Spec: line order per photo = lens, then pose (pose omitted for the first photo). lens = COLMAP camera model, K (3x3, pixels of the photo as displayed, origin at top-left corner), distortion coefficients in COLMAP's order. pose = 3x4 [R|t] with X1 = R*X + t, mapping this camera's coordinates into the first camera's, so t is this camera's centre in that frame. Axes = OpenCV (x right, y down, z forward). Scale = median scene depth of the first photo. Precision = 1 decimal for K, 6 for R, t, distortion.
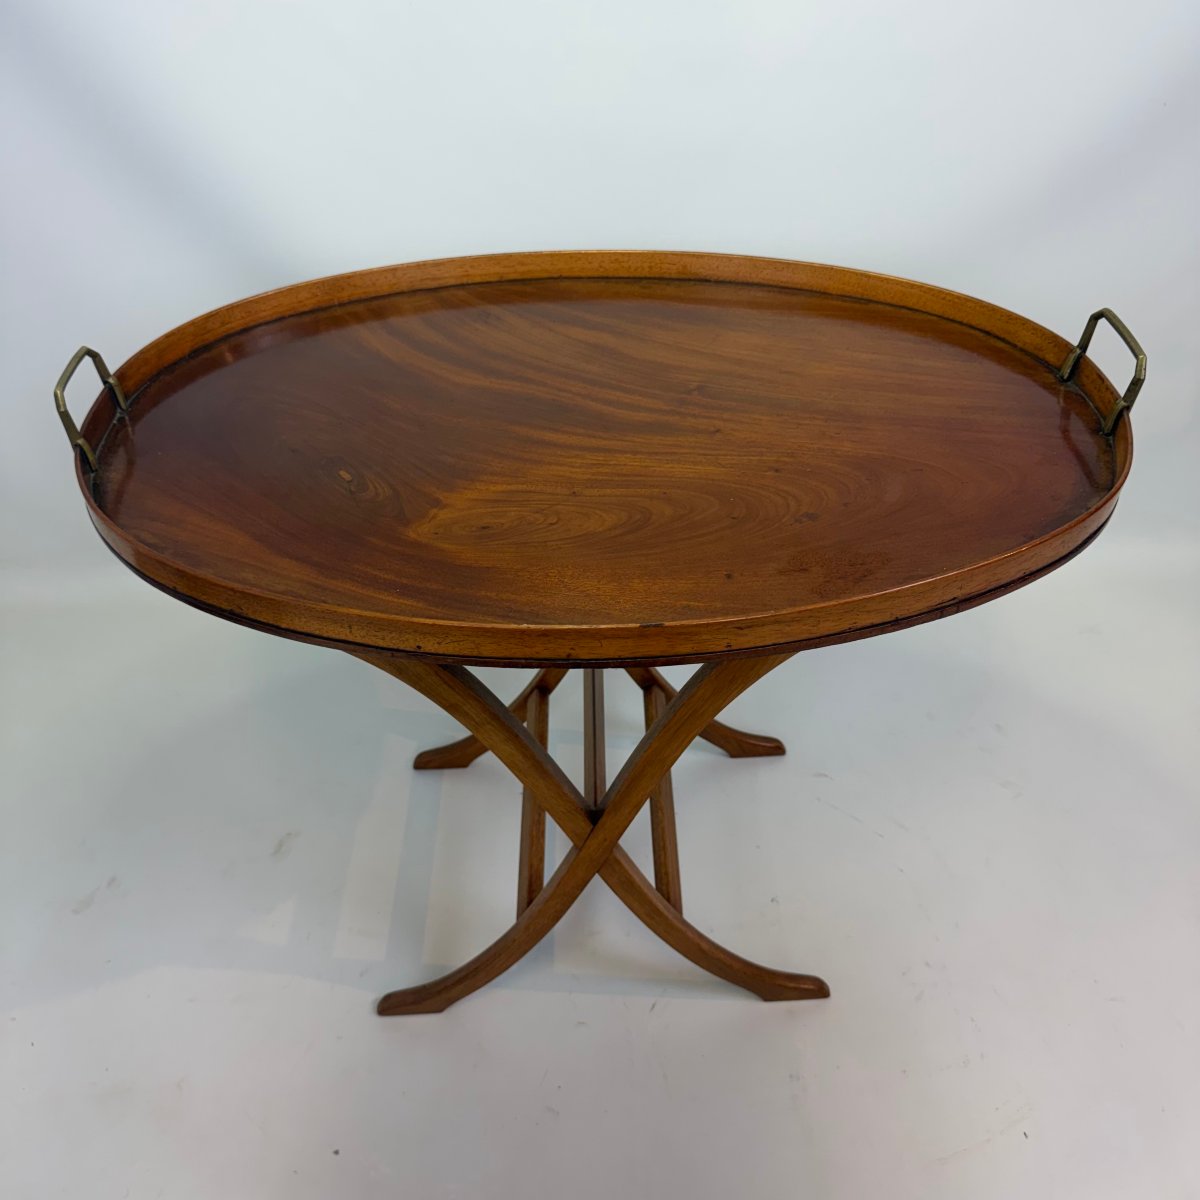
lens RADIAL K [[1139.0, 0, 600.0], [0, 1139.0, 600.0], [0, 0, 1]] dist [0.195793, -0.519854]
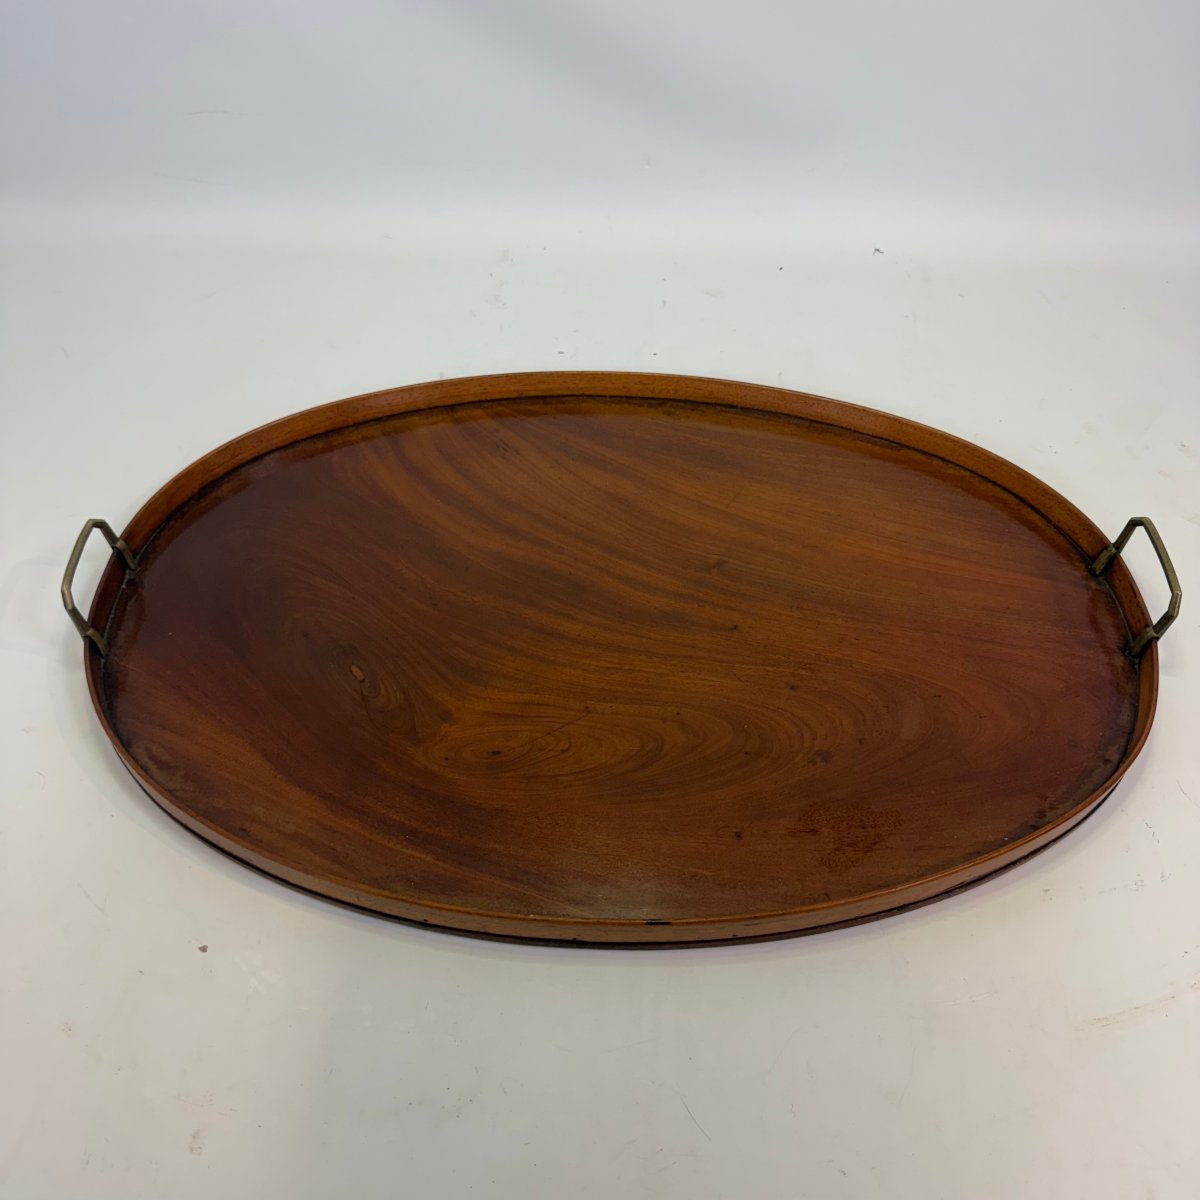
lens RADIAL K [[1139.0, 0, 600.0], [0, 1139.0, 600.0], [0, 0, 1]] dist [0.195793, -0.519854]
pose [[0.999270, 0.037107, -0.009093, -0.005474], [-0.035432, 0.989135, 0.142673, -0.310992], [0.014288, -0.142247, 0.989728, 0.031165]]
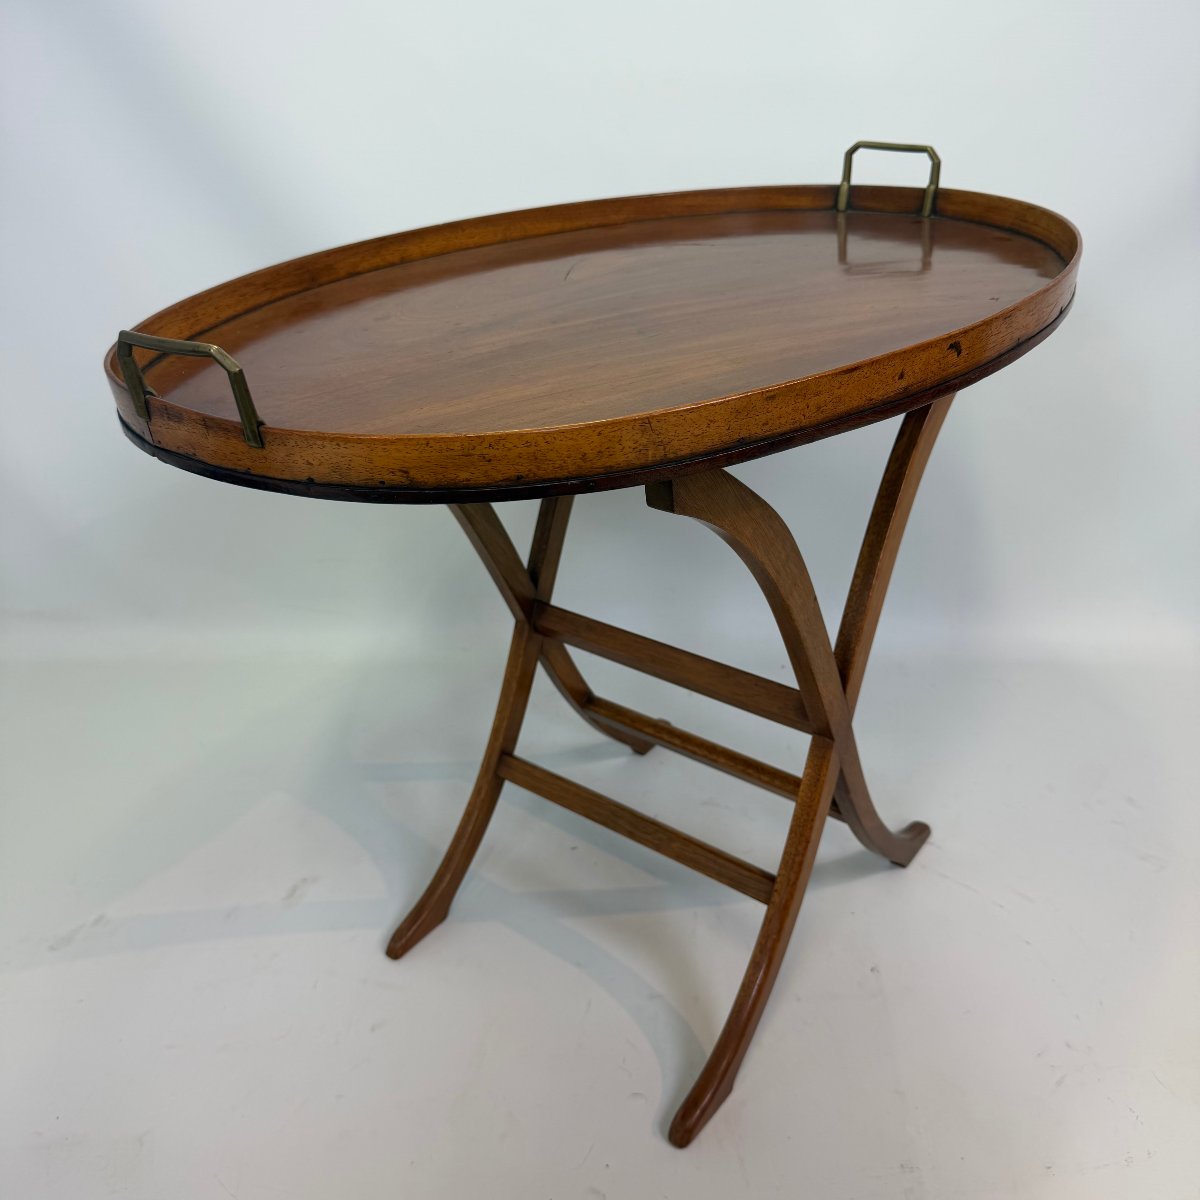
lens RADIAL K [[1139.0, 0, 600.0], [0, 1139.0, 600.0], [0, 0, 1]] dist [0.195793, -0.519854]
pose [[-0.633323, 0.402427, -0.661025, 0.769354], [-0.456320, 0.495684, 0.738965, -0.728636], [0.625039, 0.769642, -0.130293, 1.322892]]
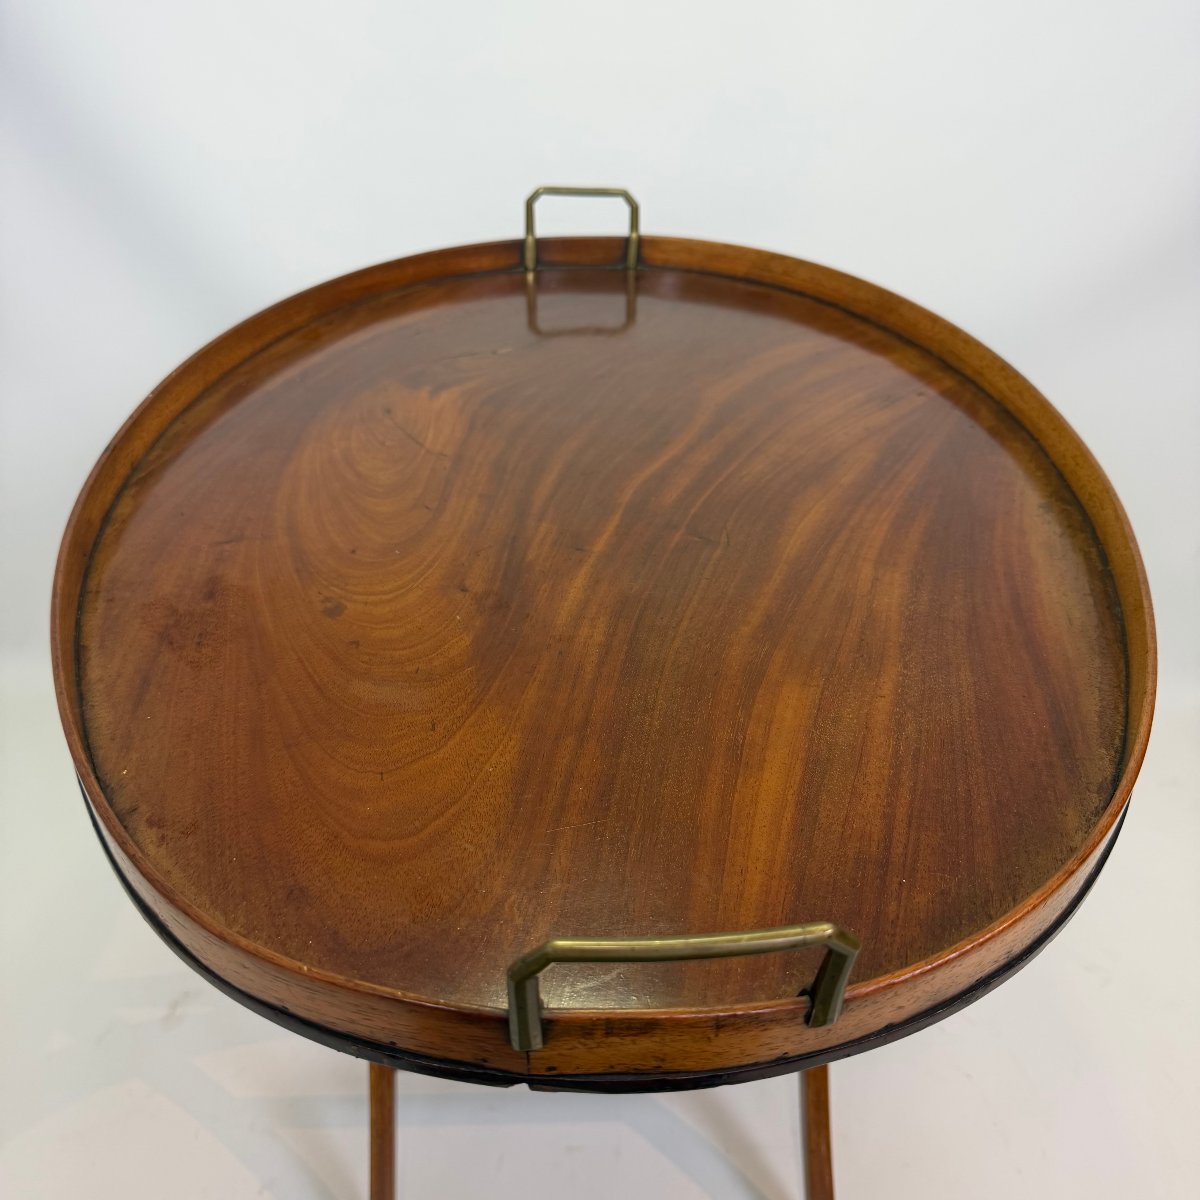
lens RADIAL K [[1139.0, 0, 600.0], [0, 1139.0, 600.0], [0, 0, 1]] dist [0.195793, -0.519854]
pose [[0.022871, 0.563660, -0.825690, 0.669333], [-0.660365, 0.628602, 0.410825, -0.412036], [0.750596, 0.535861, 0.386598, 0.781427]]
